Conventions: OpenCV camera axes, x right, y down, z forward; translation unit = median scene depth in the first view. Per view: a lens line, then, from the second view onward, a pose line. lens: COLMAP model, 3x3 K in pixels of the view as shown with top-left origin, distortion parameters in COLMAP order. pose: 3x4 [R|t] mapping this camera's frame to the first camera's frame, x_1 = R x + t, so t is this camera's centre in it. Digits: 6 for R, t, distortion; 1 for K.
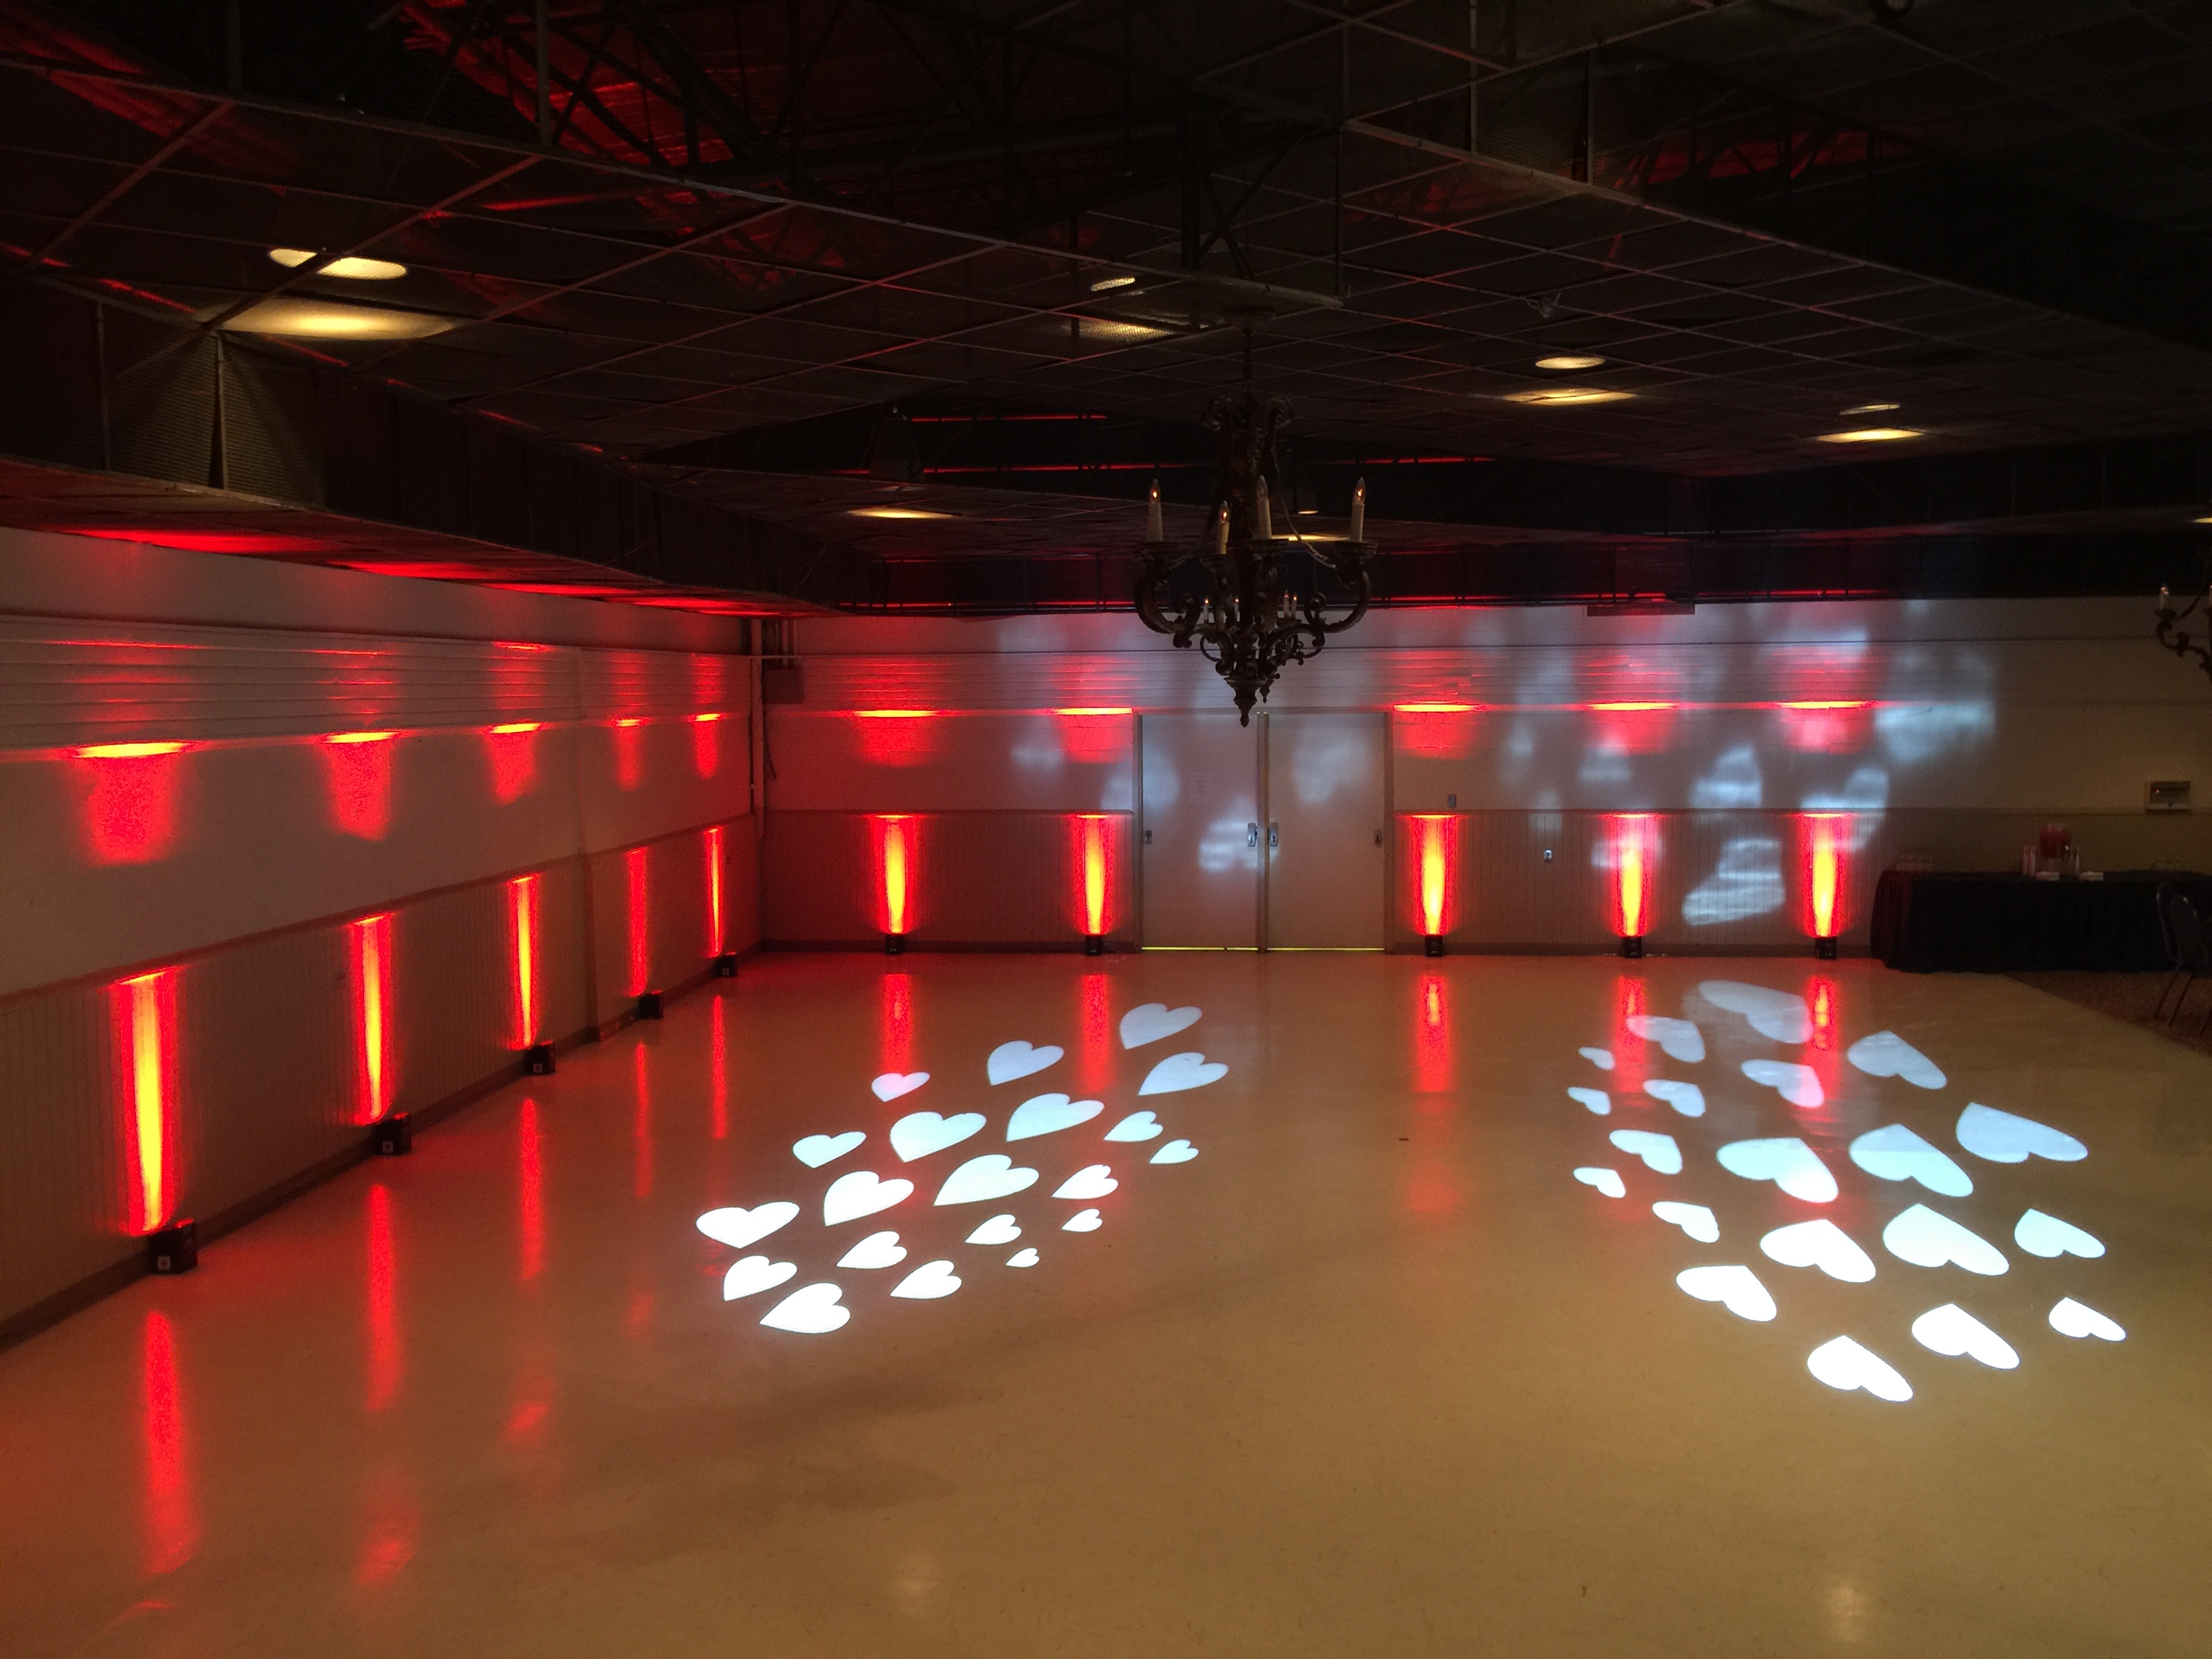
lens RADIAL K [[1889.4, 0, 1106.0], [0, 1889.4, 826.2], [0, 0, 1]] dist [0.086410, -0.128049]
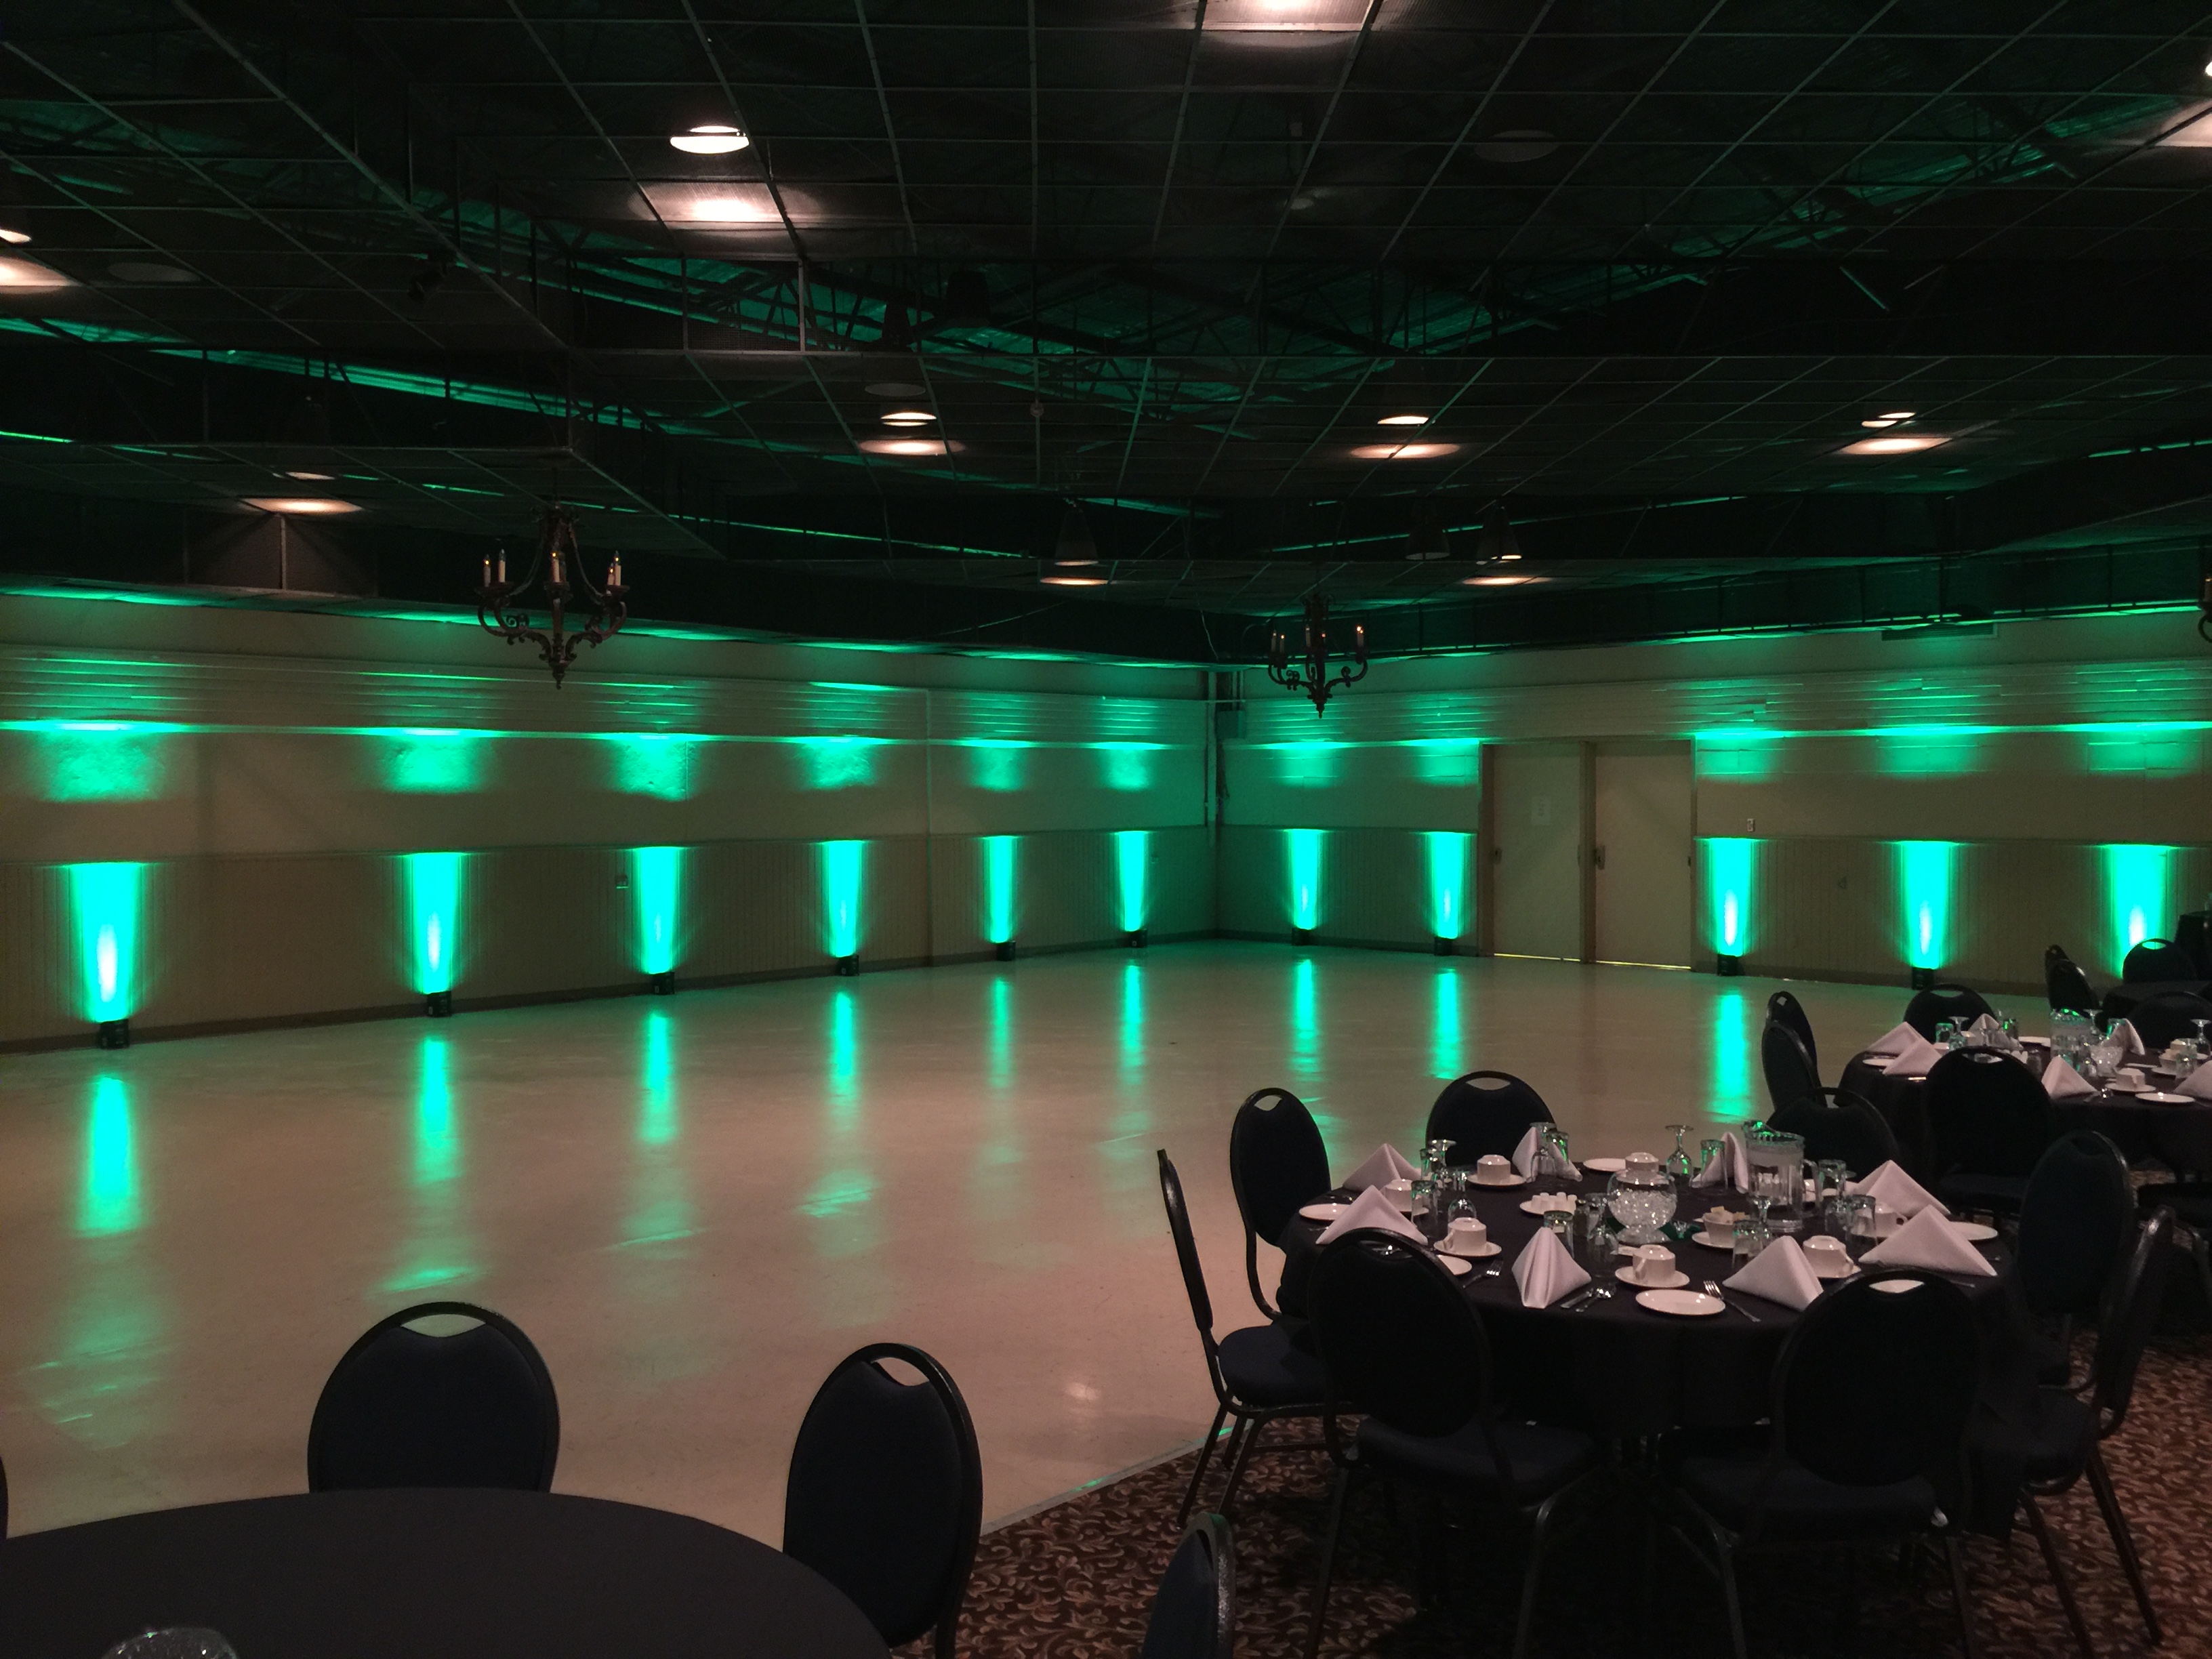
lens RADIAL K [[1886.2, 0, 1104.4], [0, 1886.2, 825.3], [0, 0, 1]] dist [0.081517, -0.118706]
pose [[0.784310, 0.019238, -0.620071, 0.844143], [-0.049236, 0.998296, -0.031305, 0.055455], [0.618412, 0.055082, 0.783921, -0.031495]]
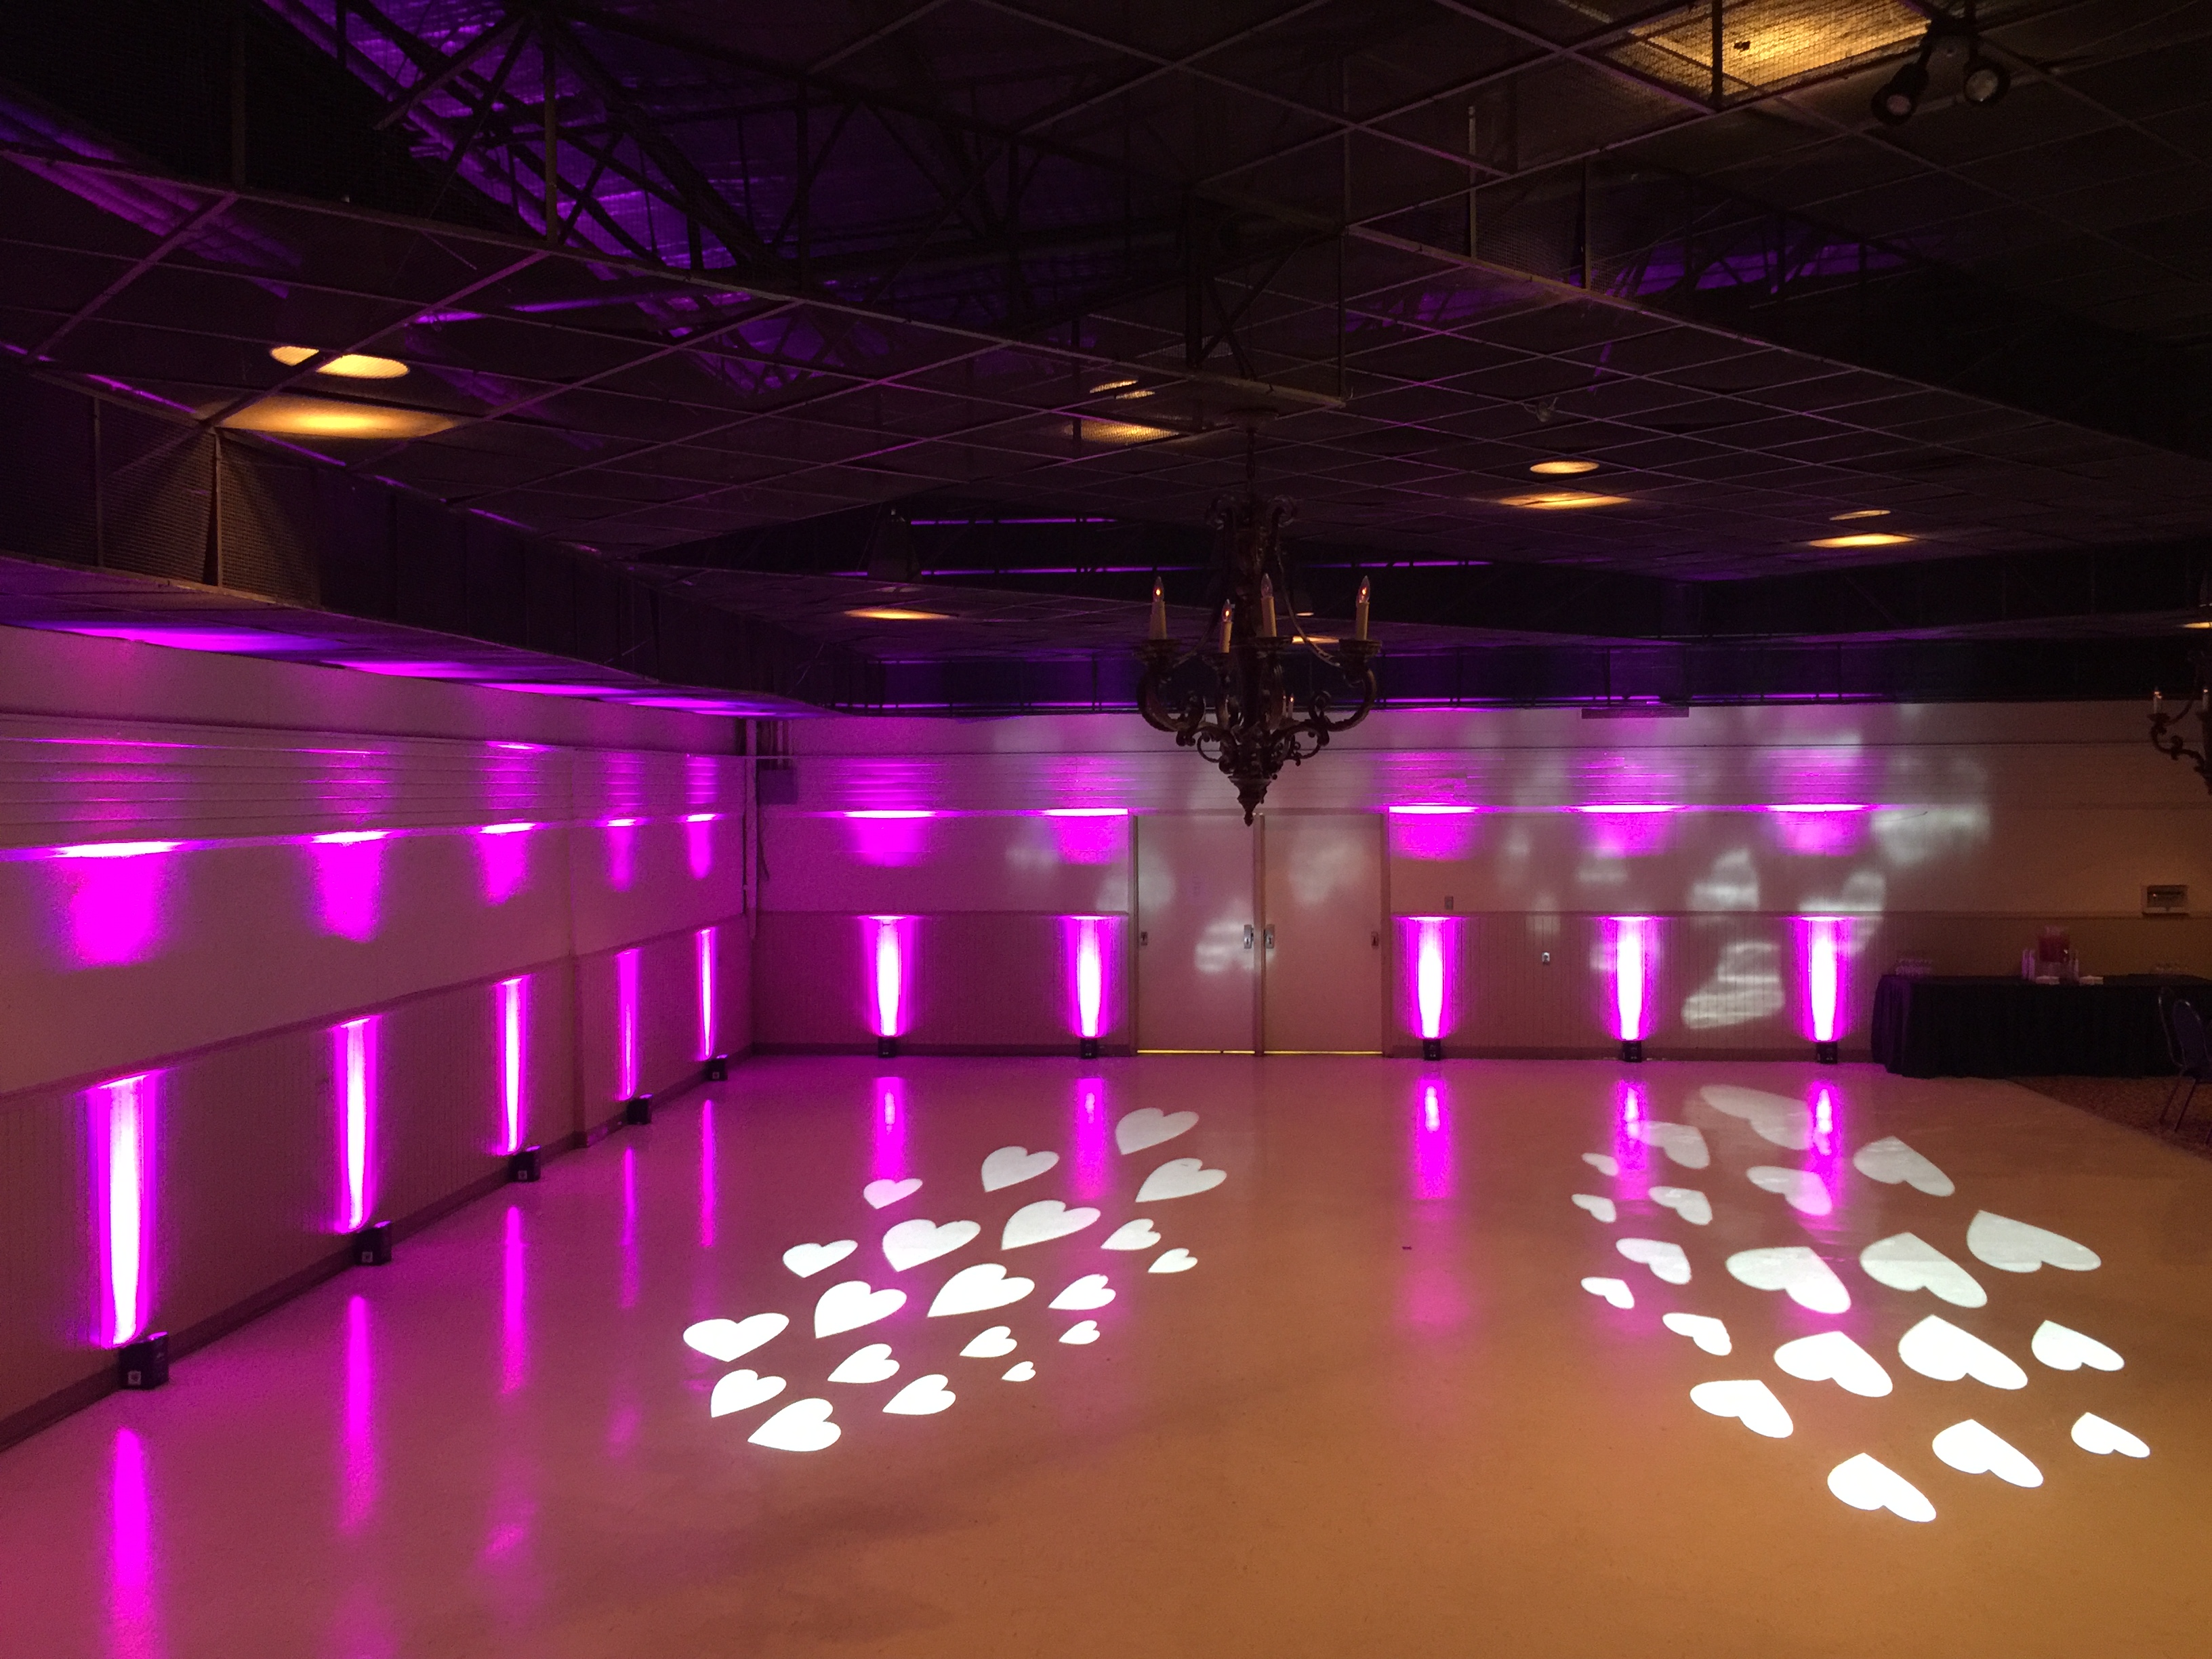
lens RADIAL K [[1889.0, 0, 1111.8], [0, 1889.0, 822.1], [0, 0, 1]] dist [0.080601, -0.118063]
pose [[0.999967, 0.001543, 0.007963, -0.003639], [-0.001094, 0.998421, -0.056162, 0.000628], [-0.008037, 0.056151, 0.998390, 0.009191]]
